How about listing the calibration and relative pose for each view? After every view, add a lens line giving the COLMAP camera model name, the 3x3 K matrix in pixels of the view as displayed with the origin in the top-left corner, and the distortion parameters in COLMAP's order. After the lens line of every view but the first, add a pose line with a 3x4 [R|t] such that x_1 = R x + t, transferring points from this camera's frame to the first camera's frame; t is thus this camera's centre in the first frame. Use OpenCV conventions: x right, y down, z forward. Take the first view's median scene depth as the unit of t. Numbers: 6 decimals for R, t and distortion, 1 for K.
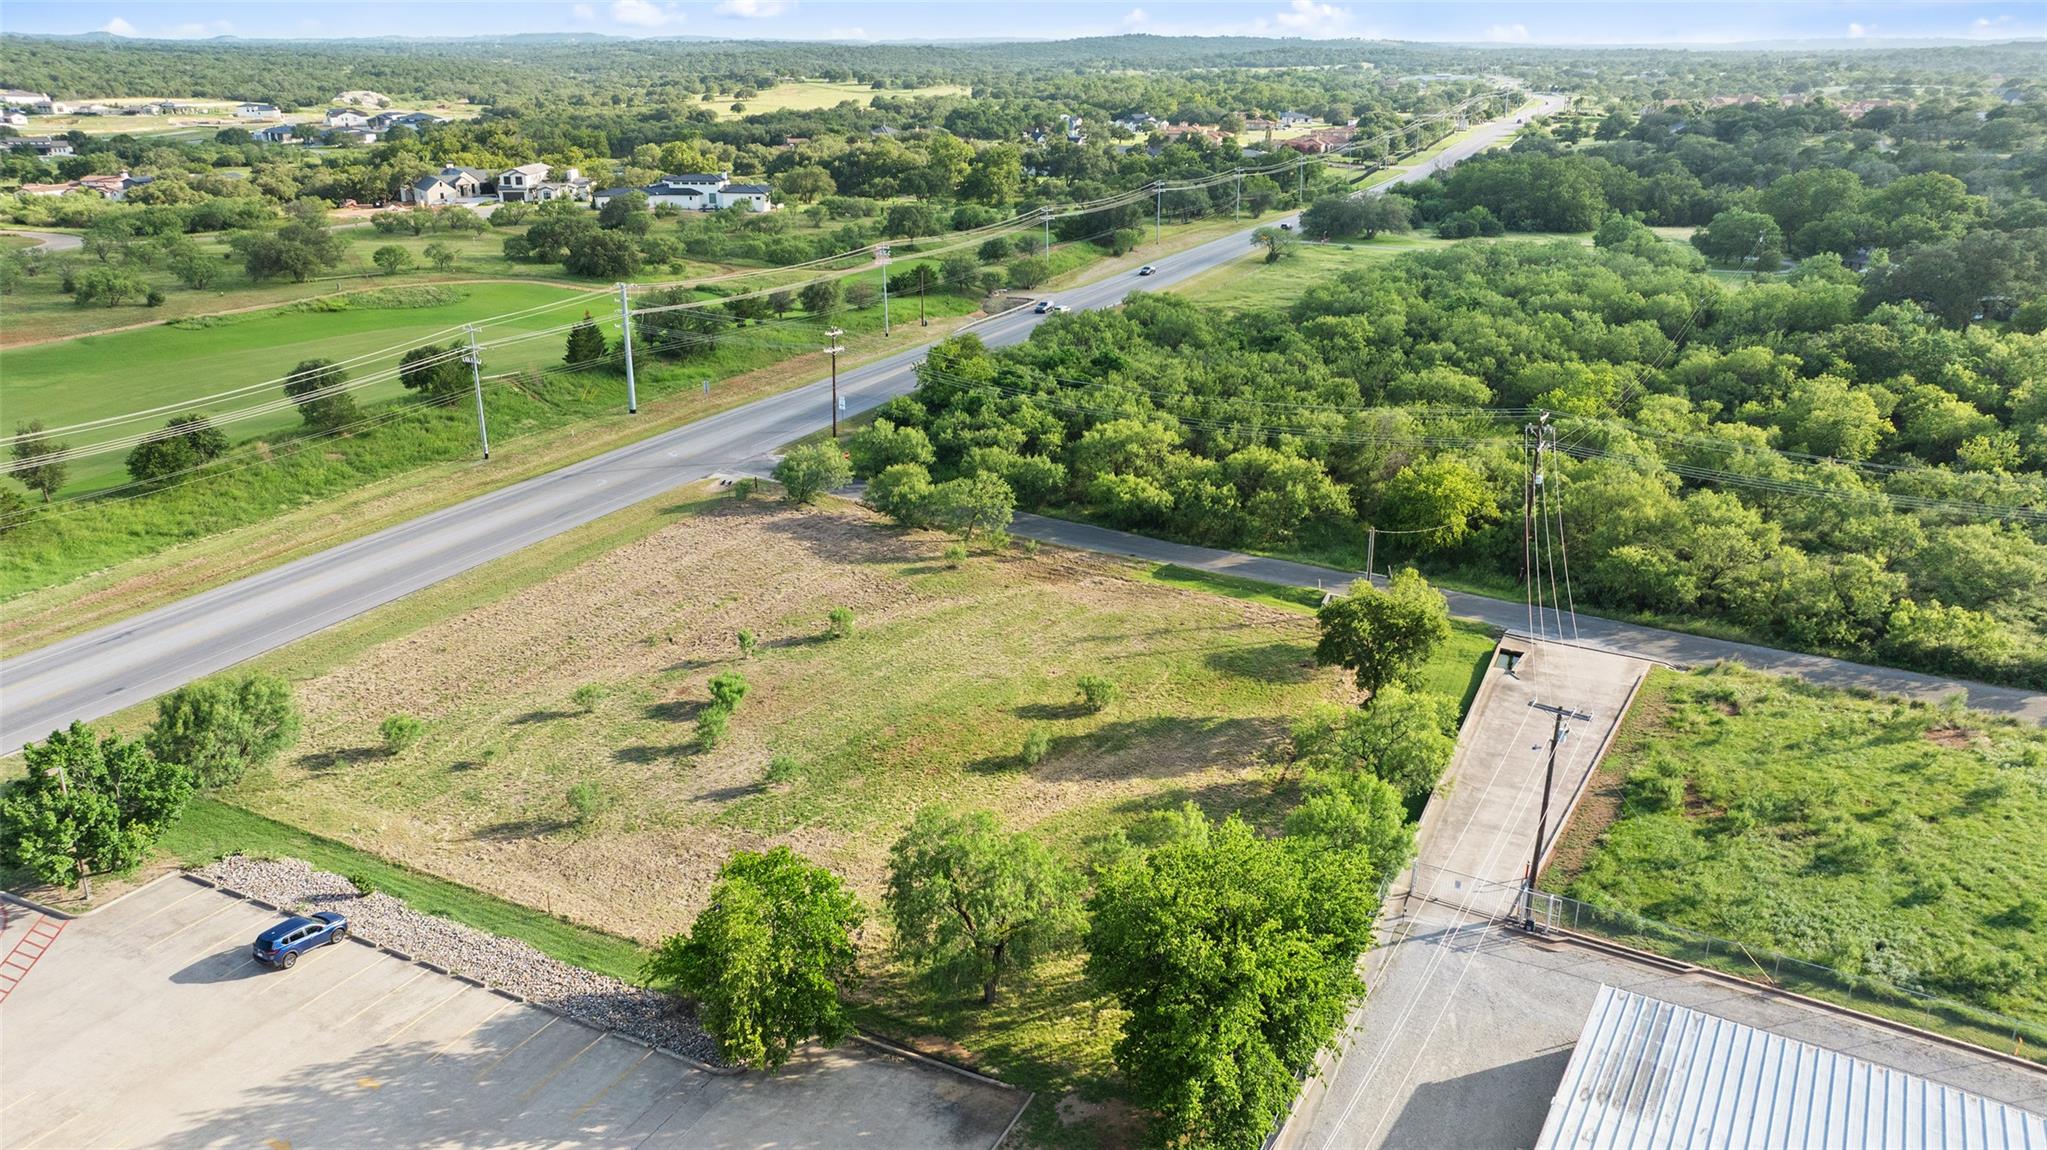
lens RADIAL K [[1441.6, 0, 992.6], [0, 1441.6, 615.1], [0, 0, 1]] dist [-0.025113, 0.019037]
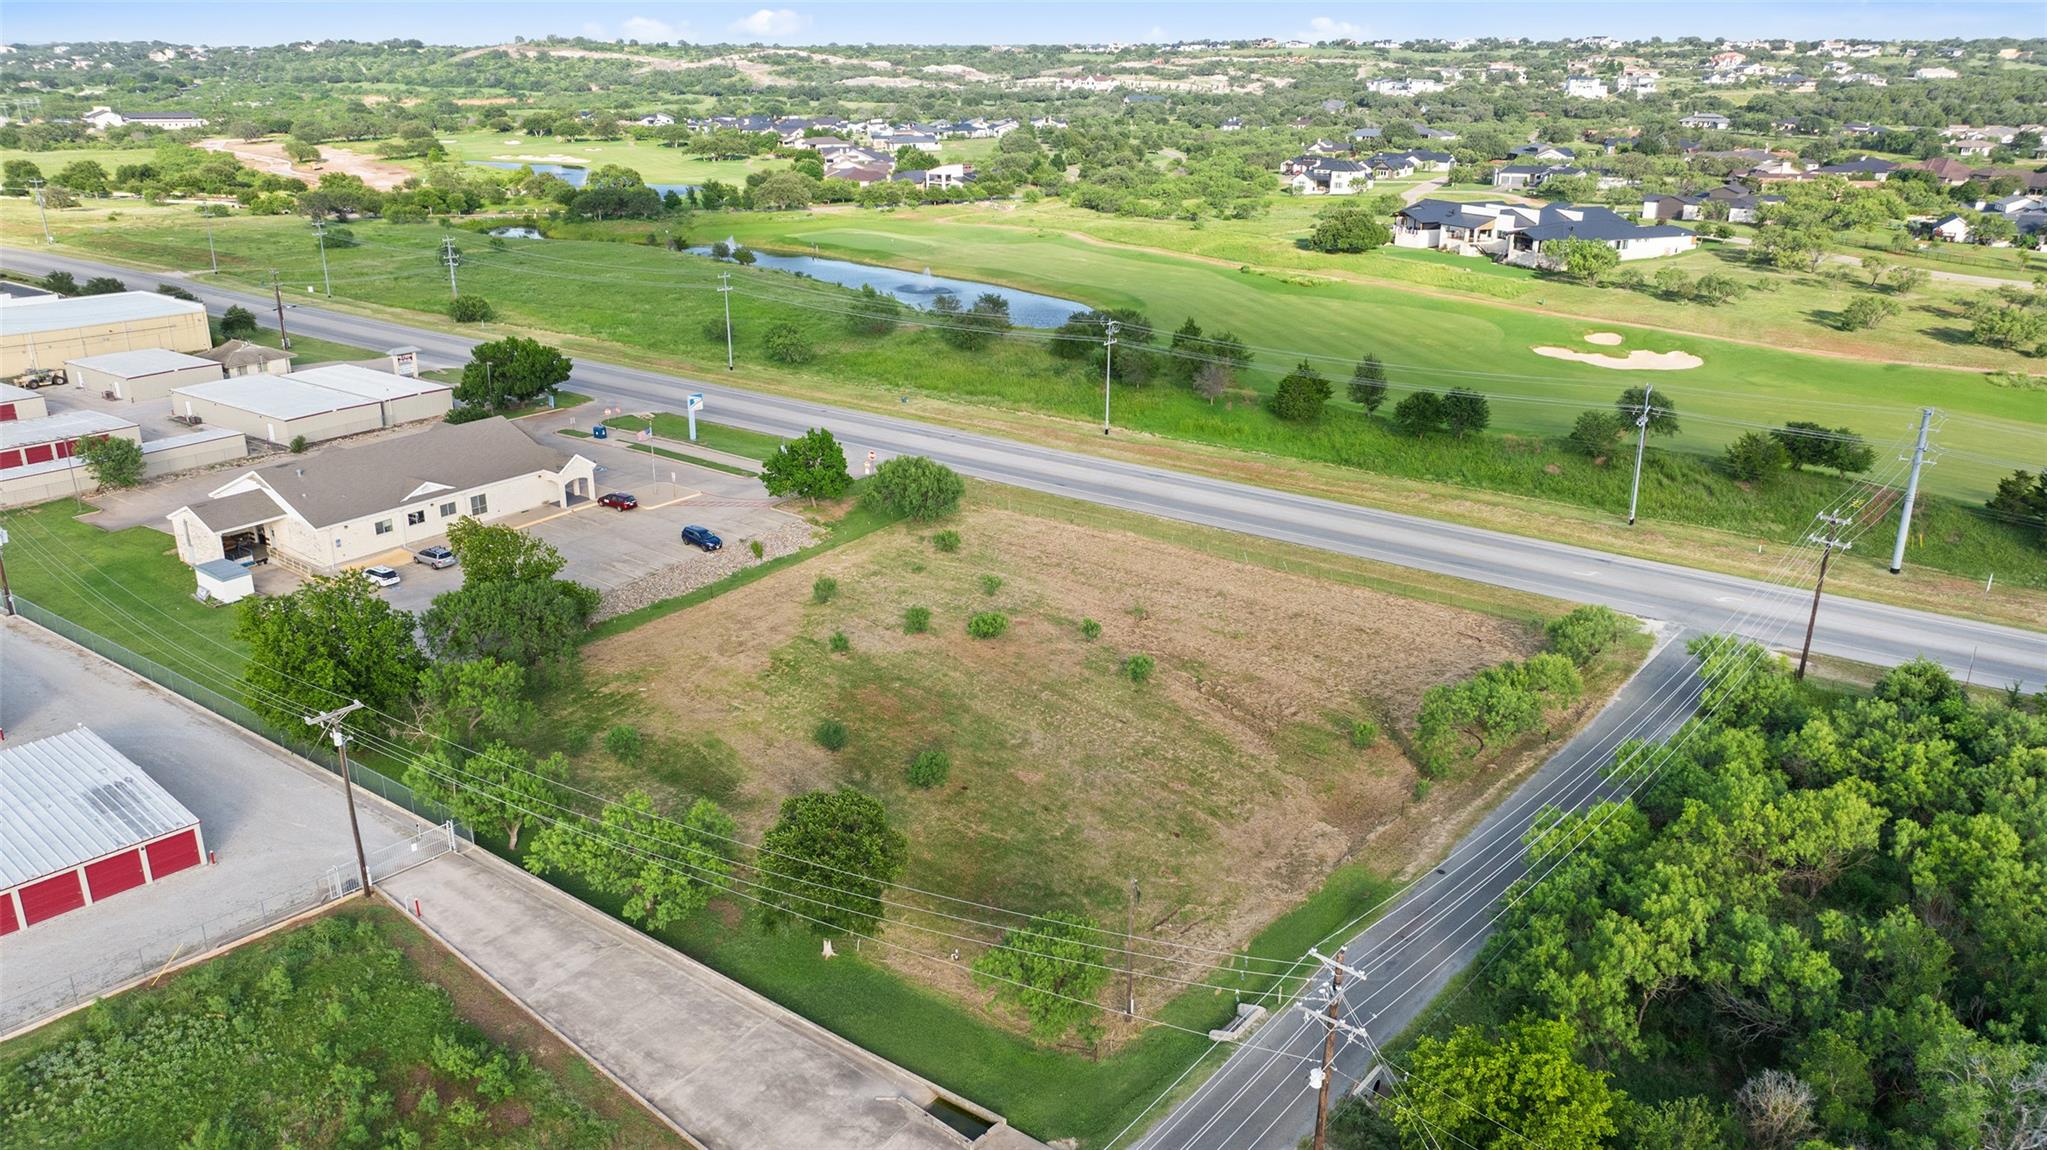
lens RADIAL K [[1441.6, 0, 1039.4], [0, 1441.6, 569.4], [0, 0, 1]] dist [-0.025113, 0.019037]
pose [[-0.135940, 0.339493, -0.930733, 0.694280], [-0.367403, 0.855191, 0.365600, -0.336009], [0.920074, 0.391654, 0.008476, 0.755797]]
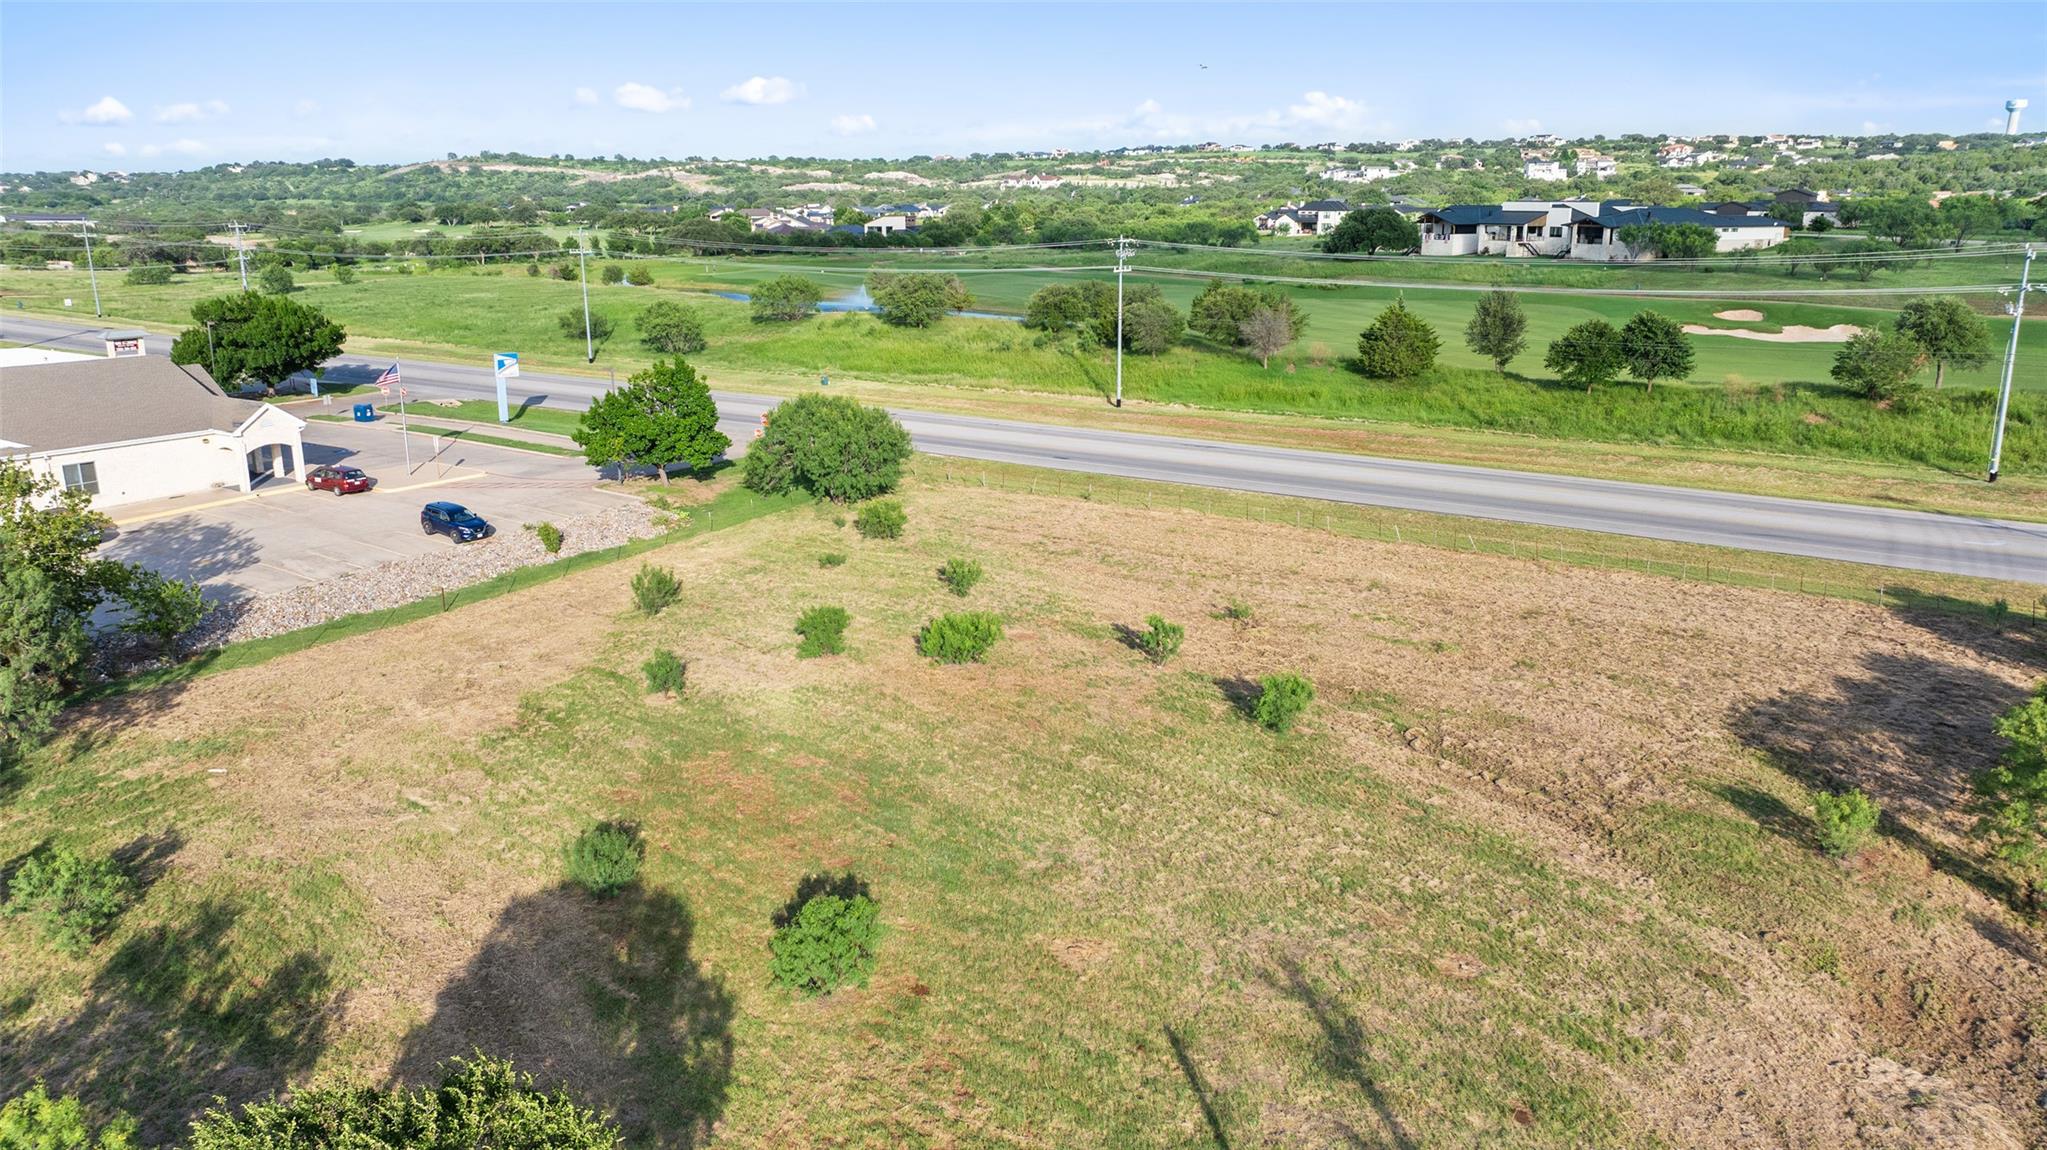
lens RADIAL K [[1441.6, 0, 1028.0], [0, 1441.6, 562.9], [0, 0, 1]] dist [-0.025113, 0.019037]
pose [[-0.103668, 0.257953, -0.960580, 0.301869], [-0.356207, 0.892093, 0.278004, -0.119253], [0.928639, 0.370985, -0.000597, 0.759283]]
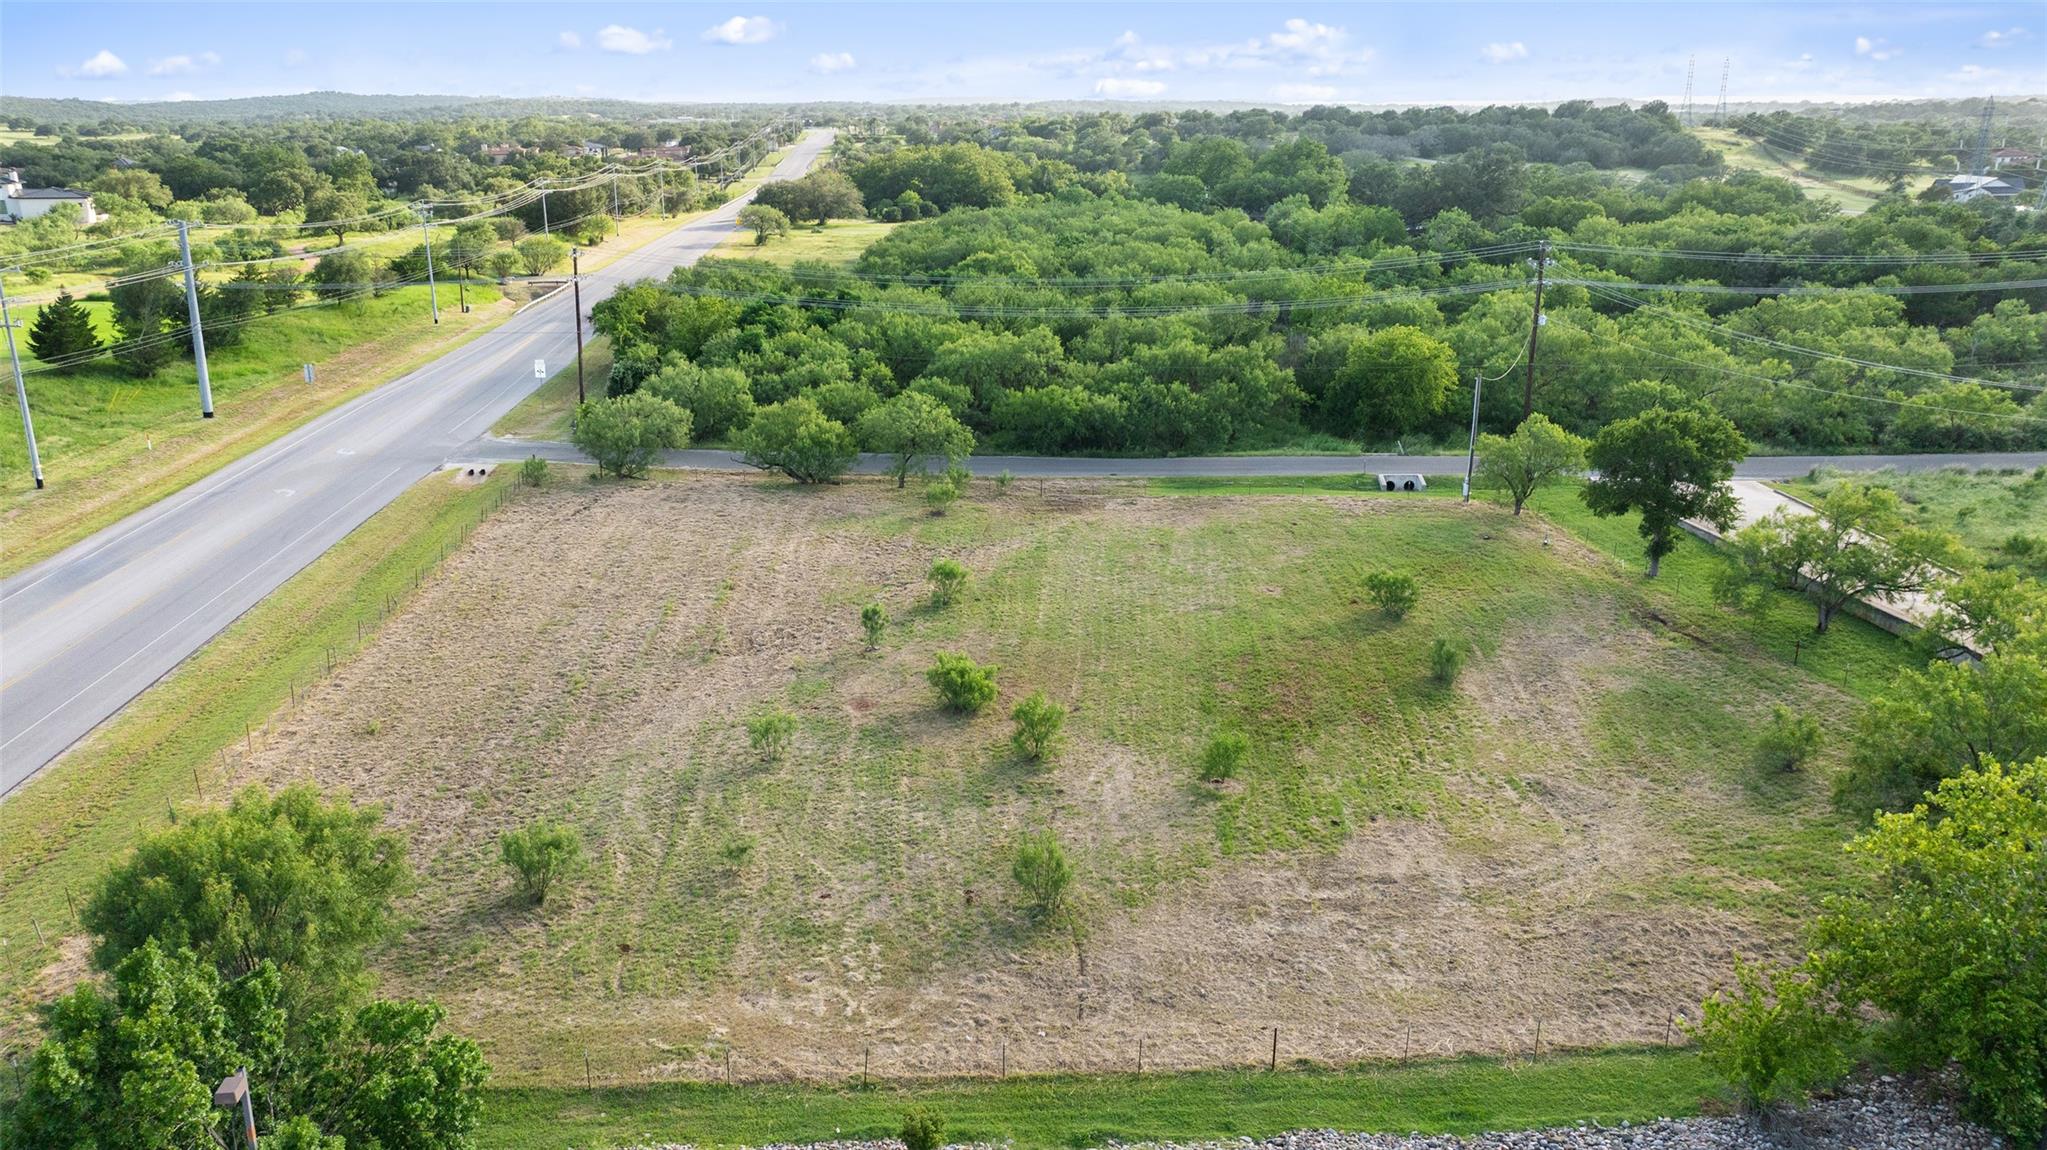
lens RADIAL K [[1441.6, 0, 979.2], [0, 1441.6, 582.9], [0, 0, 1]] dist [-0.025113, 0.019037]
pose [[0.869262, -0.154815, 0.469484, -0.347881], [0.182838, 0.983038, -0.014367, 0.015255], [-0.459297, 0.098328, 0.882824, 0.329302]]
